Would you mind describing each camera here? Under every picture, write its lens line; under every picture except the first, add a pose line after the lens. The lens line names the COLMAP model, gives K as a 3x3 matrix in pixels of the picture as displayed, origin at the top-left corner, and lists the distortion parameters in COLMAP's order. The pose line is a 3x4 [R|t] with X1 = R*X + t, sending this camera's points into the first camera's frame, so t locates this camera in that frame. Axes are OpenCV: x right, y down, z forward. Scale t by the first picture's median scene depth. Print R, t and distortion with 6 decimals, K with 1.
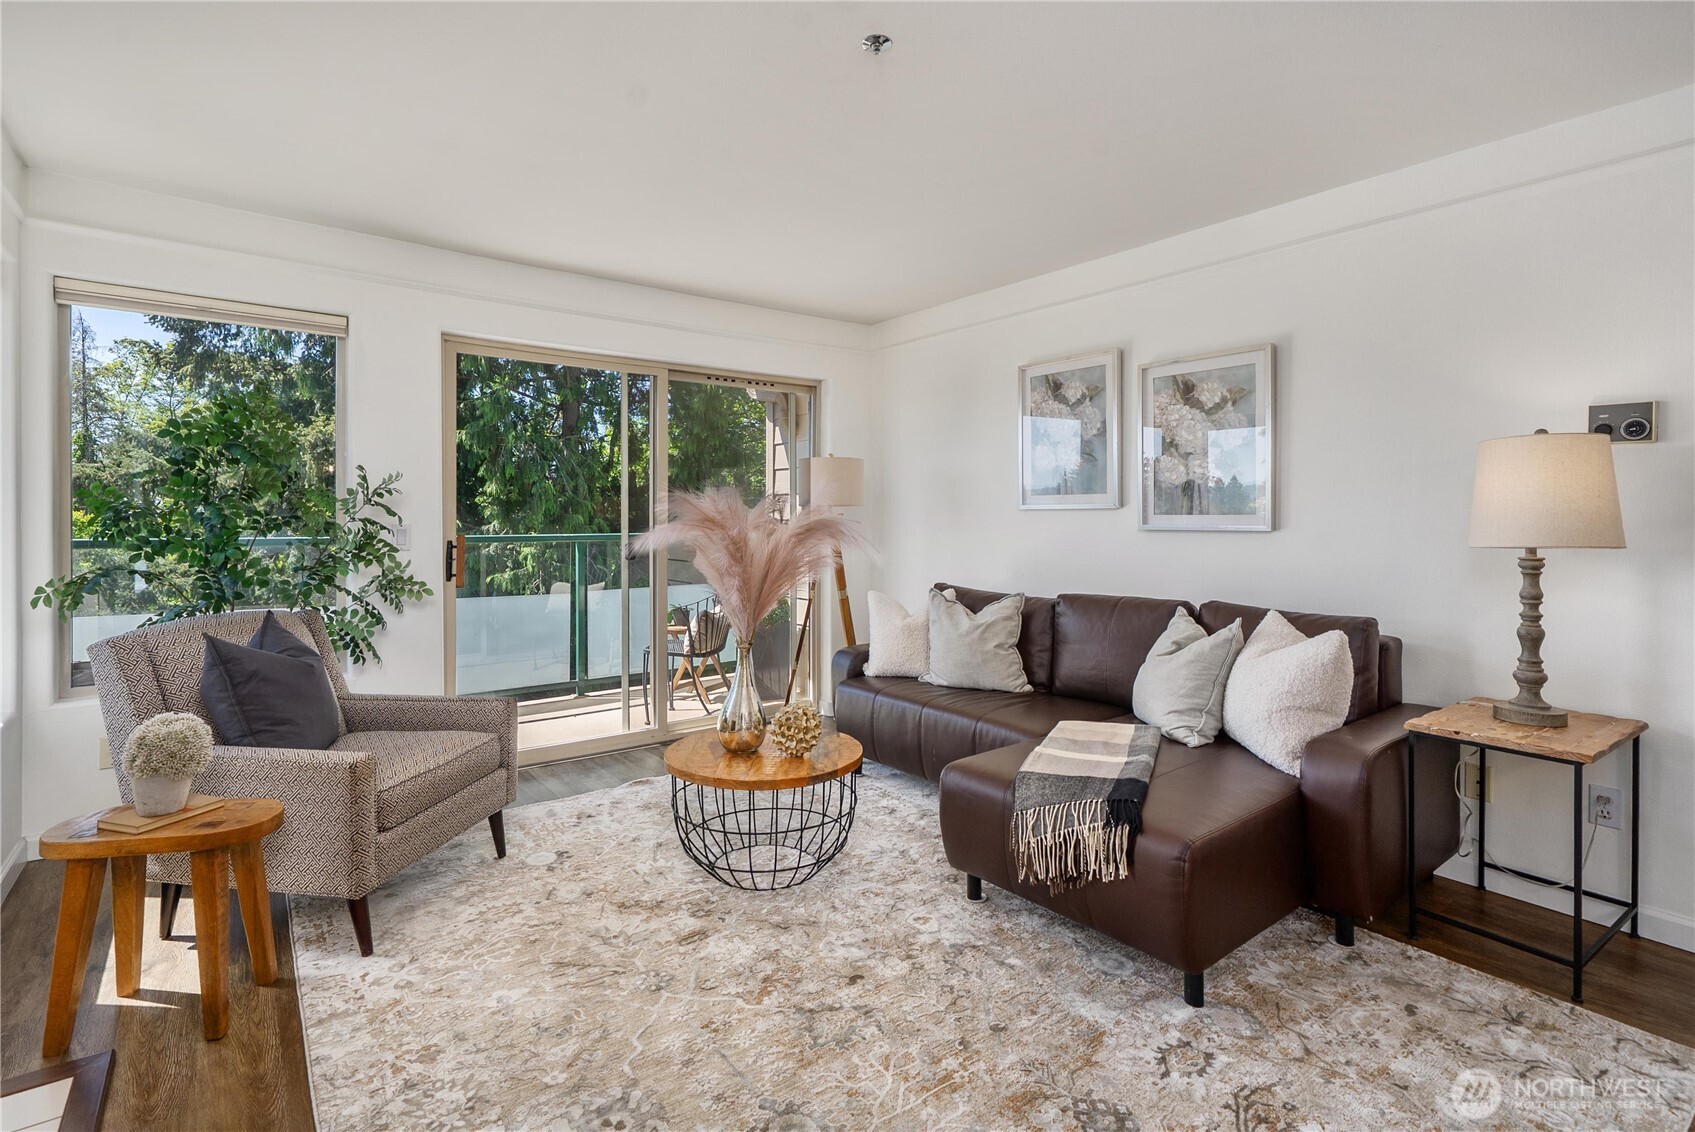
lens RADIAL K [[811.2, 0, 848.7], [0, 811.2, 519.1], [0, 0, 1]] dist [0.001094, -0.000325]
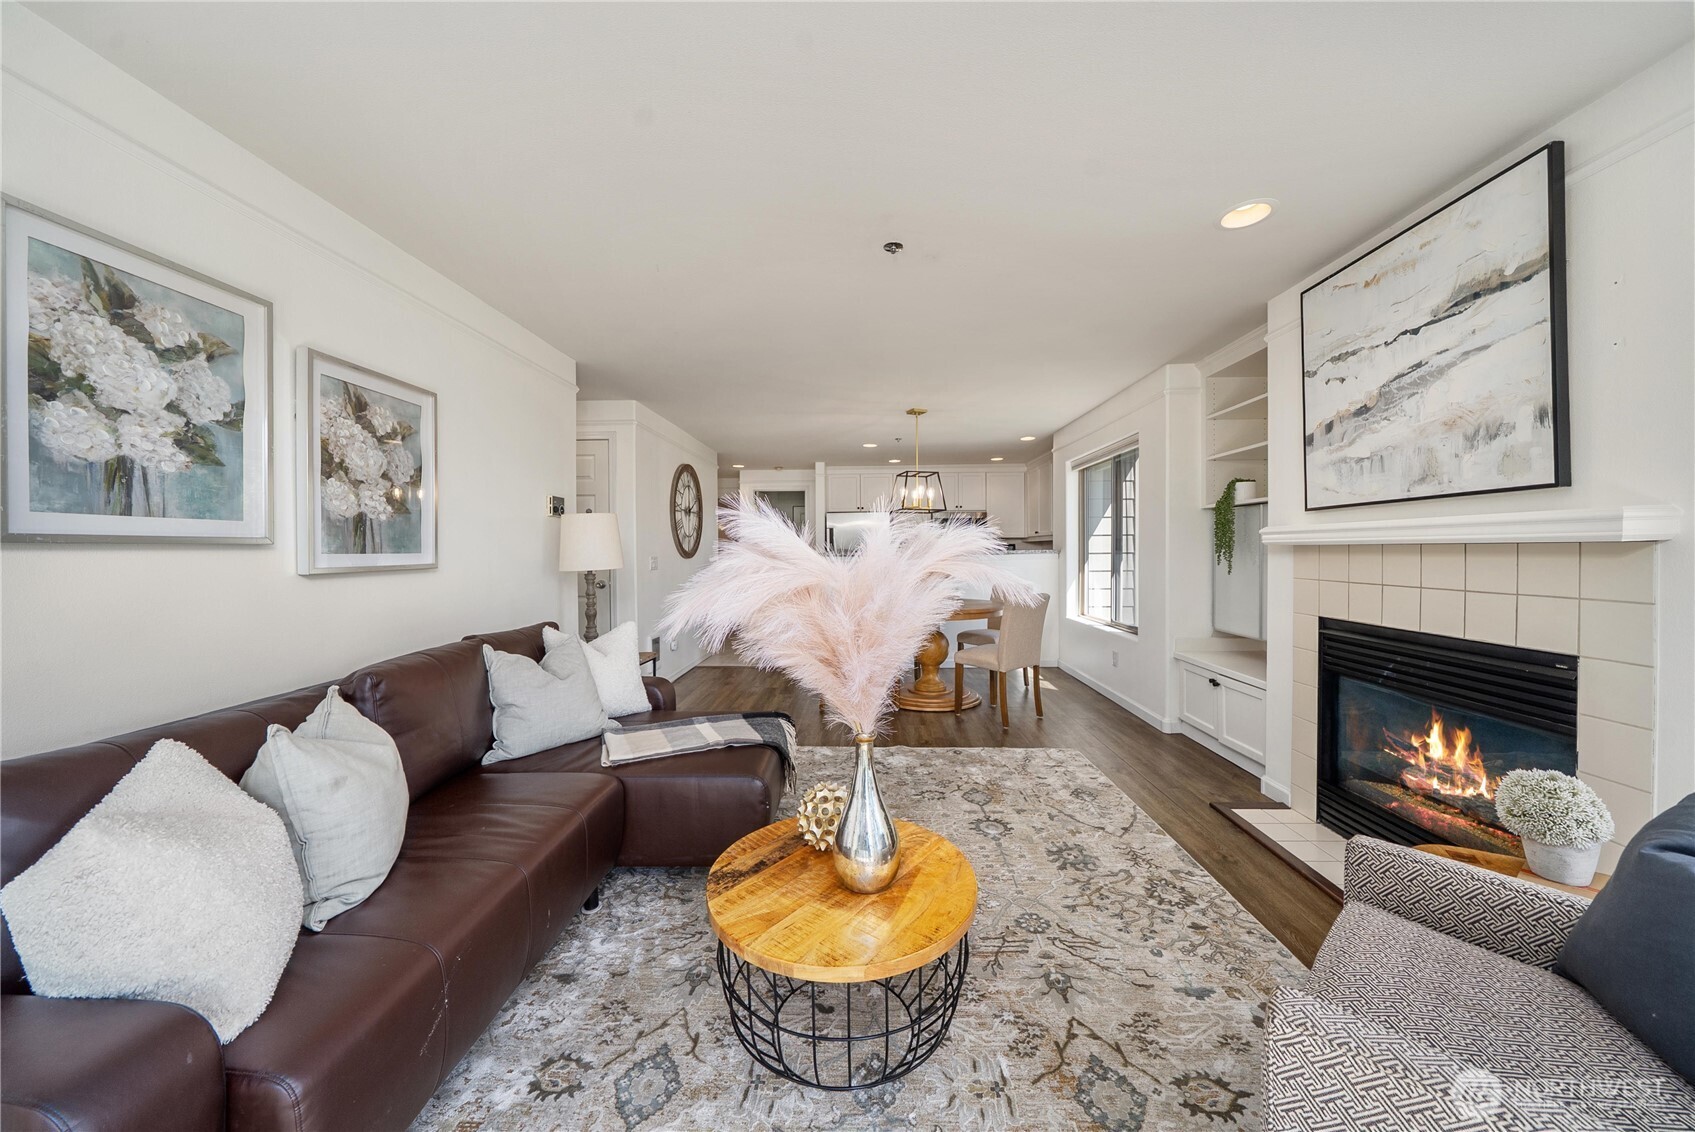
lens RADIAL K [[597.5, 0, 850.1], [0, 597.5, 553.0], [0, 0, 1]] dist [-0.007885, 0.000829]
pose [[-0.772731, -0.002444, 0.634728, -0.387609], [0.004548, 0.999946, 0.009388, -0.009953], [-0.634717, 0.010141, -0.772678, 1.206754]]
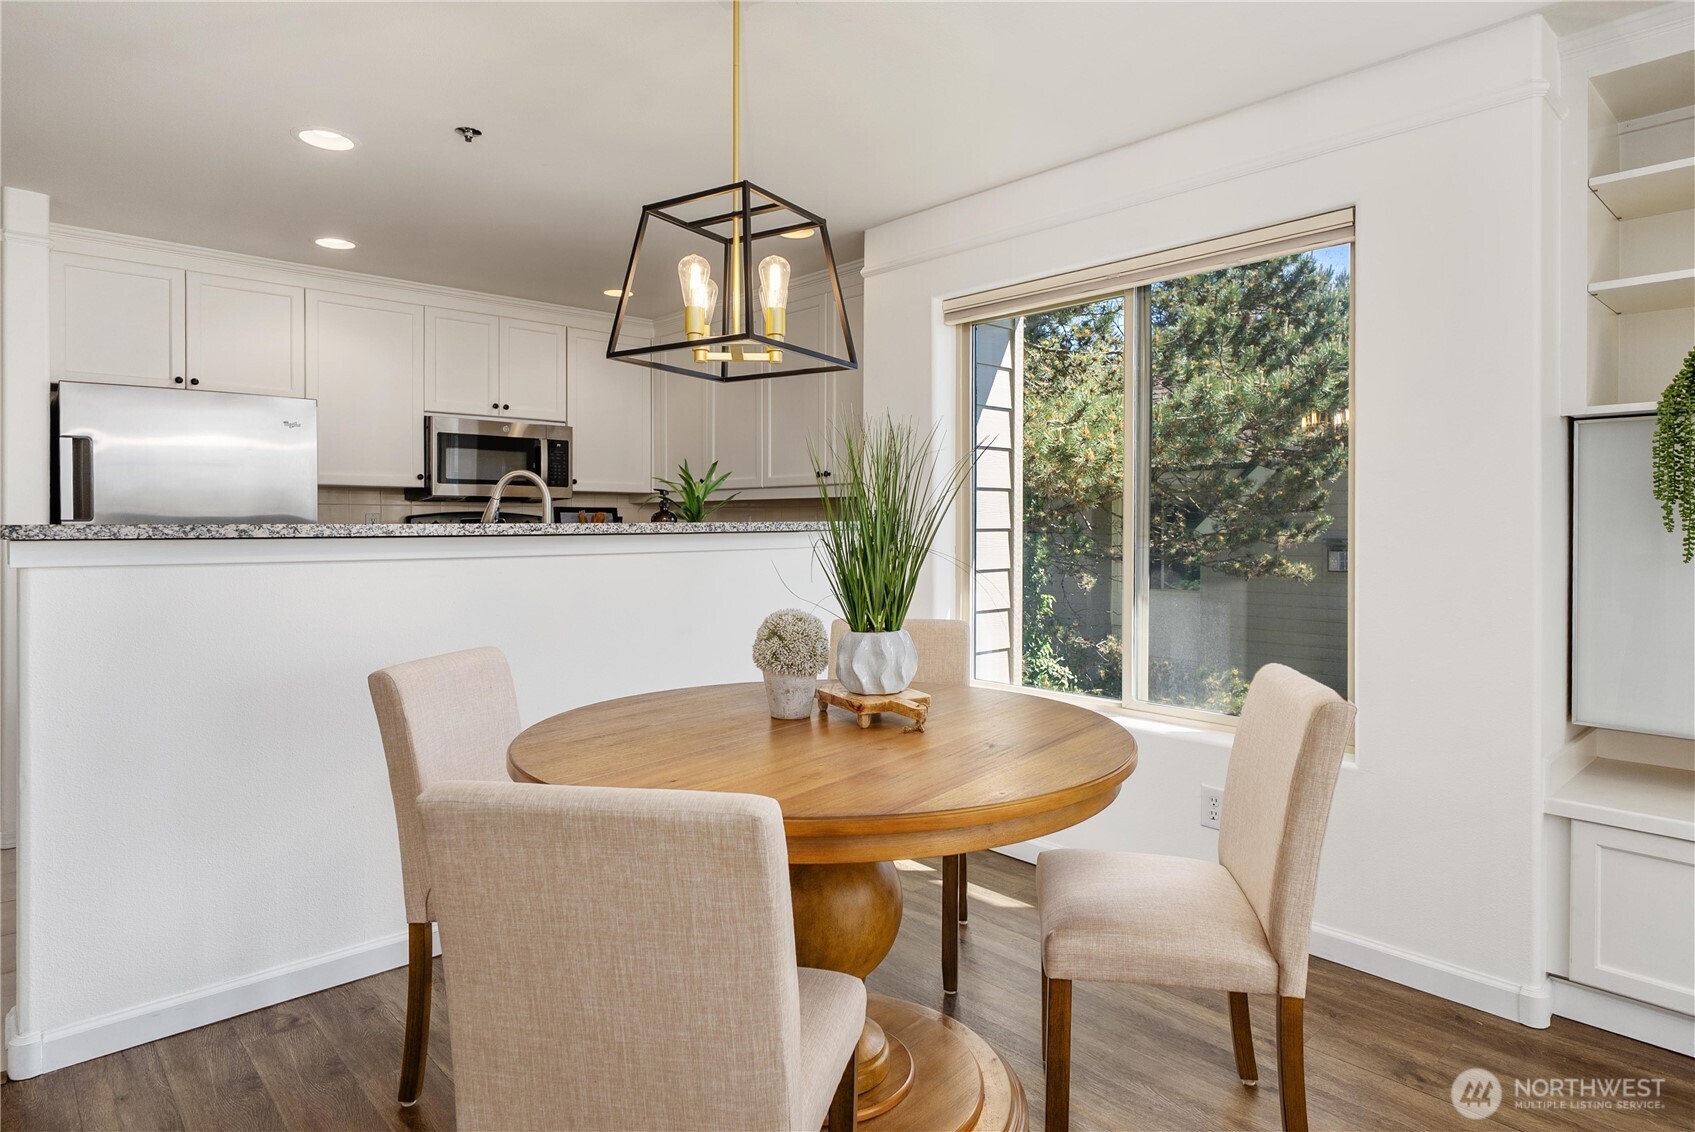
lens RADIAL K [[953.7, 0, 861.1], [0, 953.7, 531.1], [0, 0, 1]] dist [0.002289, -0.000793]
pose [[-0.995801, -0.005203, -0.091393, 0.430704], [-0.005998, 0.999947, 0.008427, 0.001828], [0.091344, 0.008940, -0.995779, 0.534773]]
